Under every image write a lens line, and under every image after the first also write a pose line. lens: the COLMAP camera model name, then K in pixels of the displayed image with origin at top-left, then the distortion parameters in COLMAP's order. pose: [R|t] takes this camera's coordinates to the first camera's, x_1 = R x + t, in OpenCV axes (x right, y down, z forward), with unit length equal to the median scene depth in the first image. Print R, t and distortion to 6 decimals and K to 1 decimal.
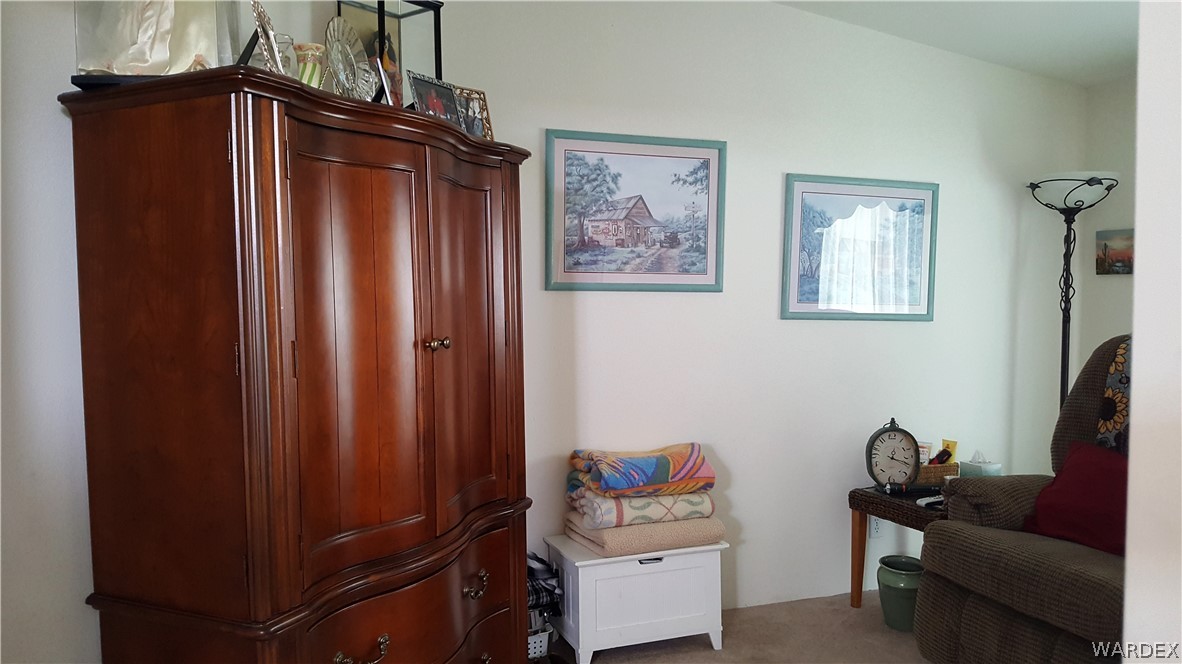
lens RADIAL K [[894.2, 0, 585.8], [0, 894.2, 339.1], [0, 0, 1]] dist [0.187791, -0.385285]
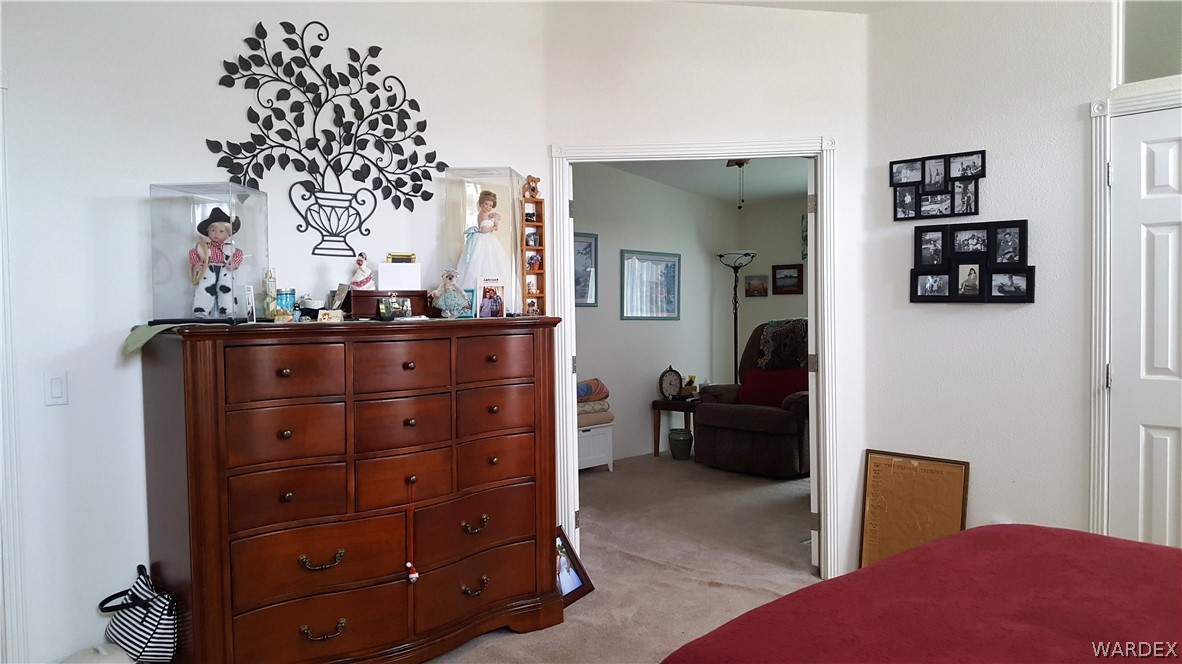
lens RADIAL K [[894.2, 0, 585.8], [0, 894.2, 339.1], [0, 0, 1]] dist [0.187791, -0.385285]
pose [[0.920256, -0.025129, 0.390508, -0.658013], [0.030340, 0.999514, -0.007179, 0.034395], [-0.390138, 0.018455, 0.920571, -0.849019]]
